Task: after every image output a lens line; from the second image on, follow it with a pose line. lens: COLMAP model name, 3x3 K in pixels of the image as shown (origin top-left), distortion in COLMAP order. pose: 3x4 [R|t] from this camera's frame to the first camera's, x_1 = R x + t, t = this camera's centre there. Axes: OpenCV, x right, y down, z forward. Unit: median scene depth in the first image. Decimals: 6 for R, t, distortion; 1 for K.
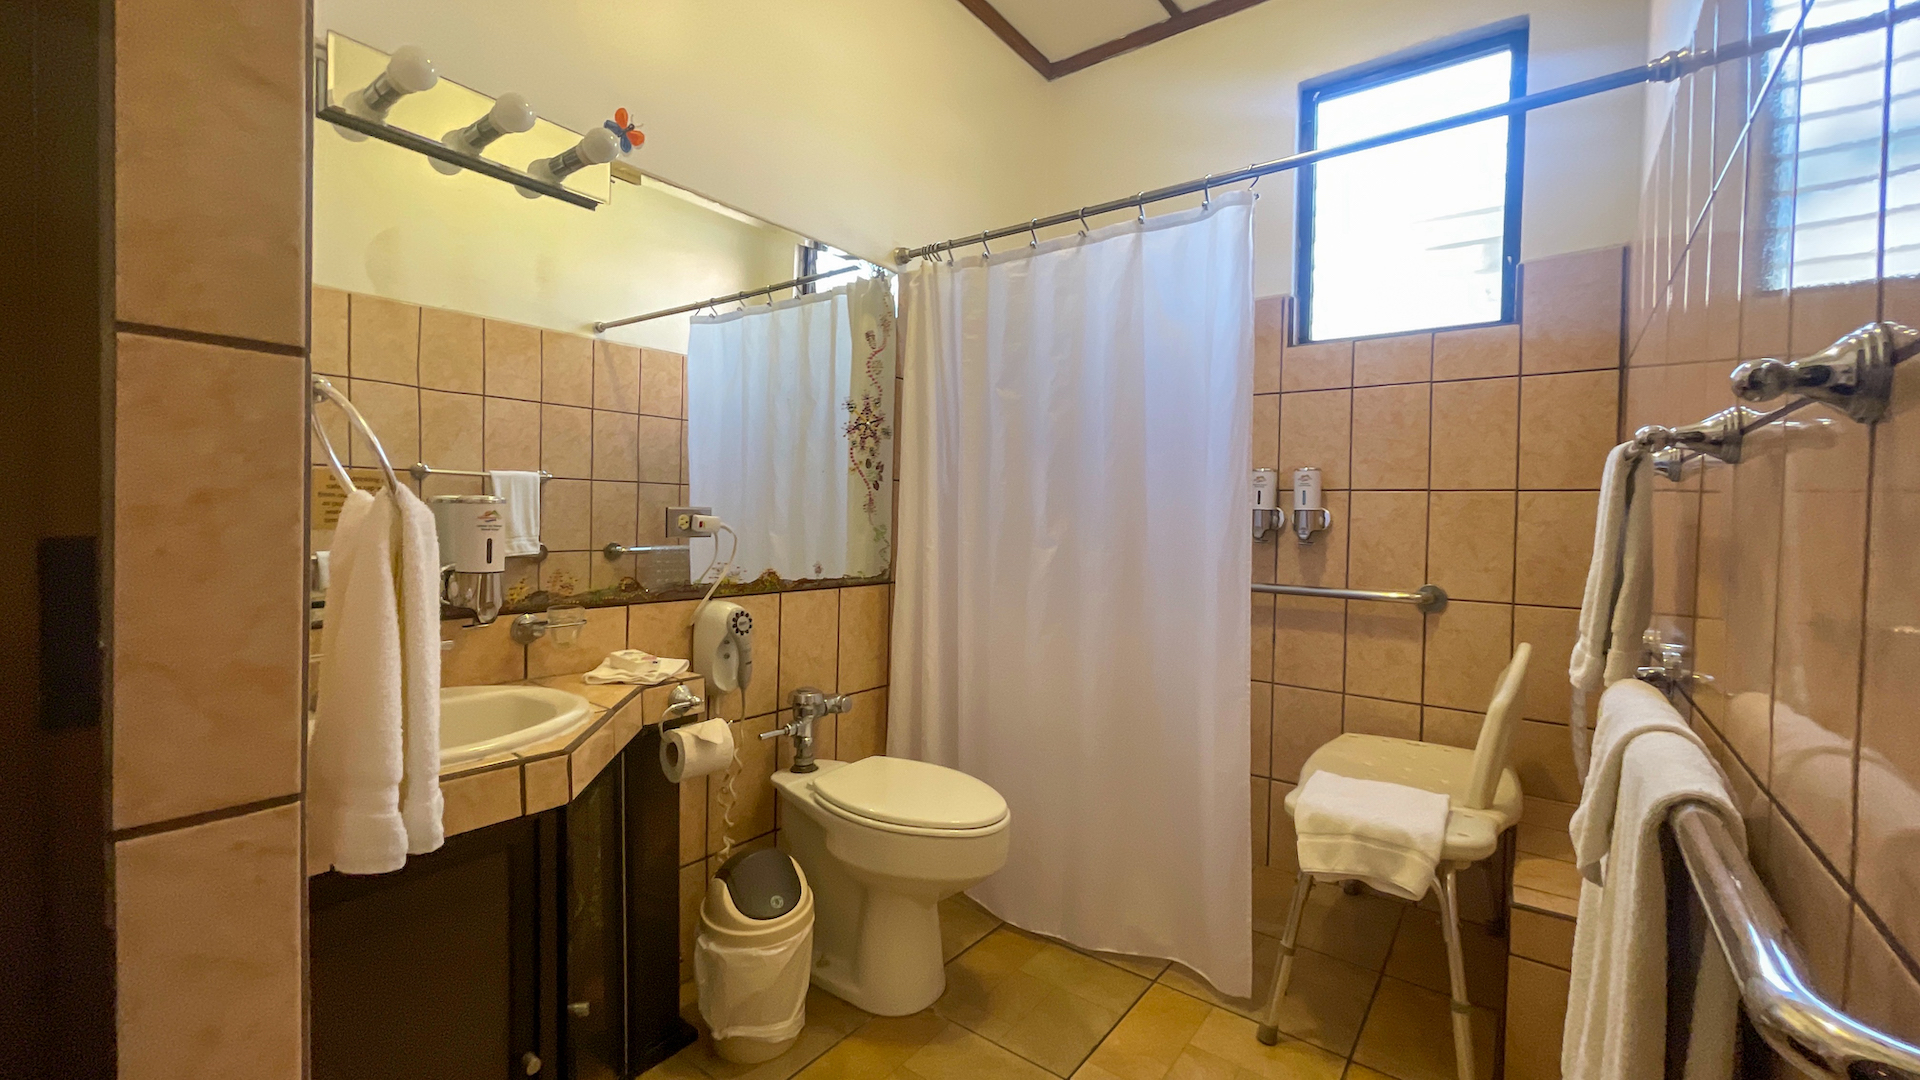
lens RADIAL K [[775.1, 0, 955.1], [0, 775.1, 530.6], [0, 0, 1]] dist [0.011609, -0.006105]
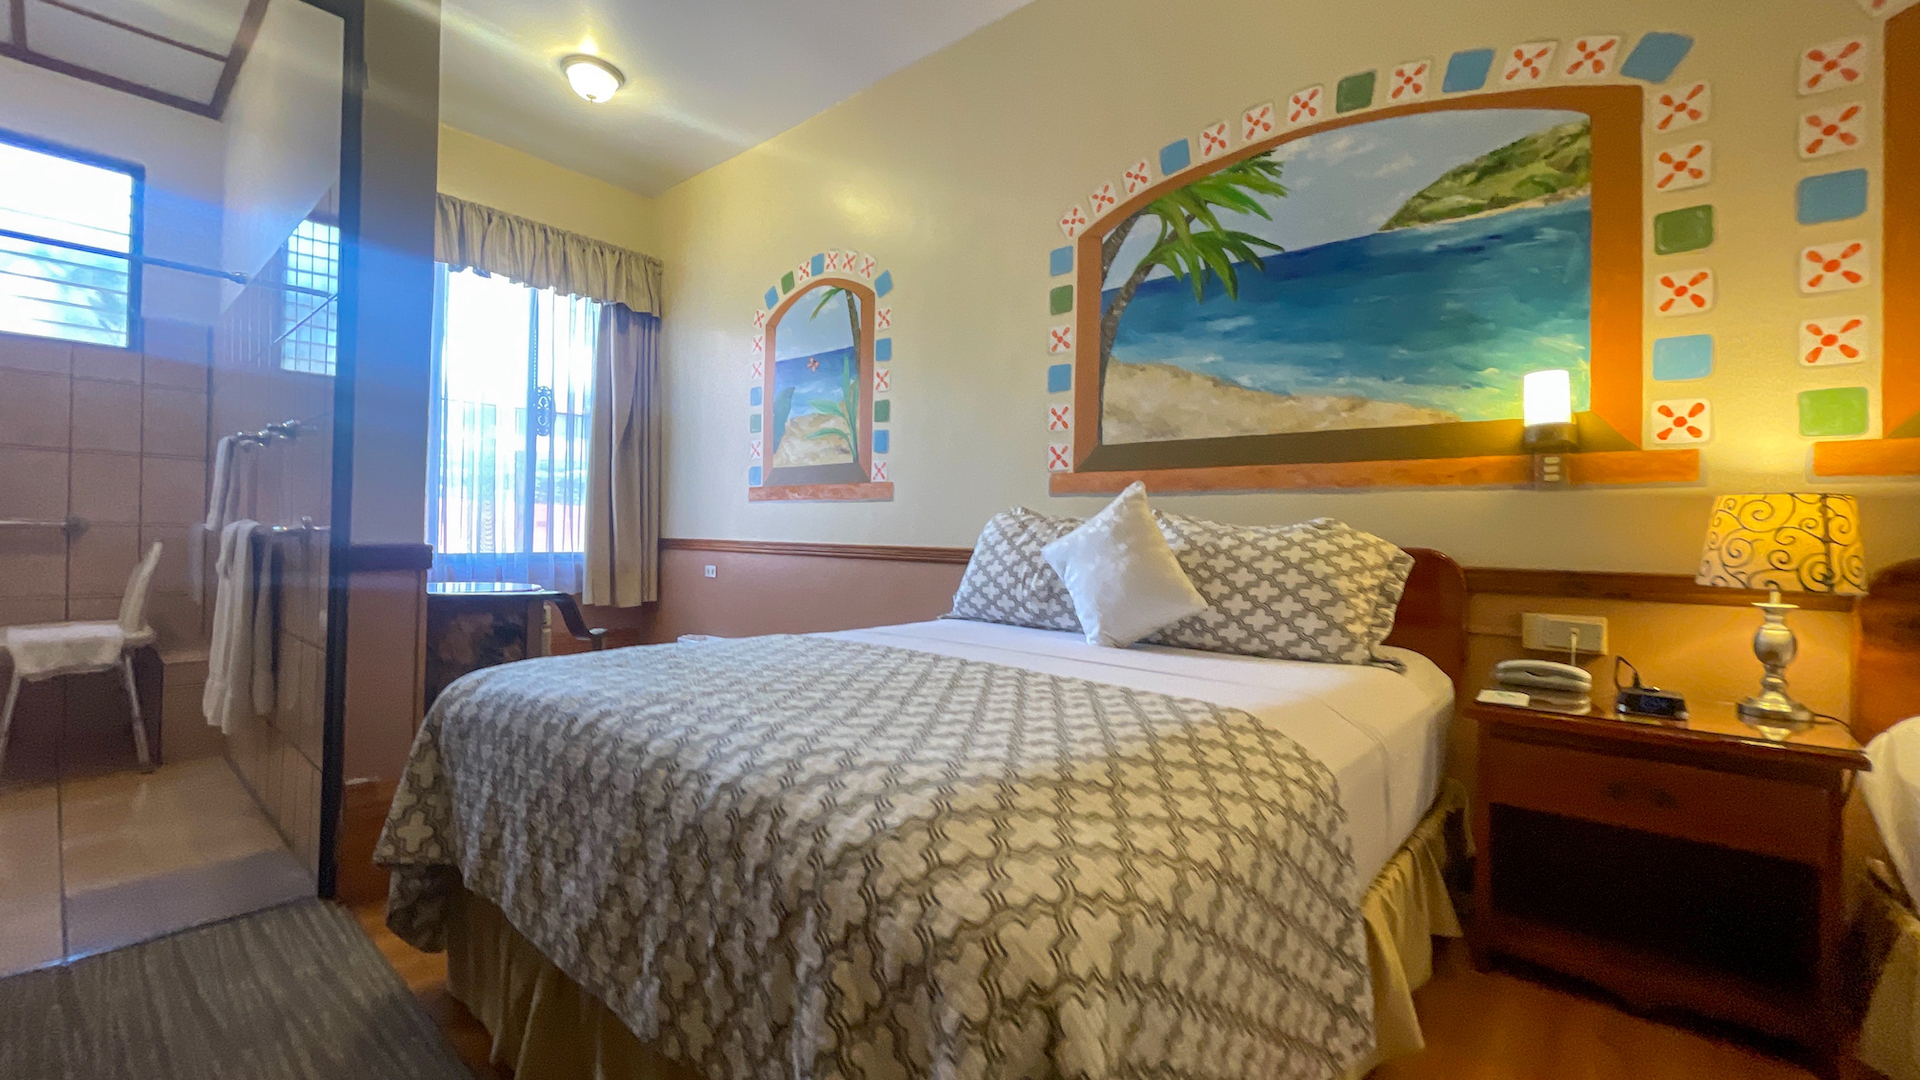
lens RADIAL K [[779.1, 0, 959.3], [0, 779.1, 531.7], [0, 0, 1]] dist [-0.008525, 0.004536]
pose [[0.059047, -0.009377, 0.998211, -1.123207], [0.001858, 0.999955, 0.009283, 0.132183], [-0.998253, 0.001306, 0.059061, -1.124908]]
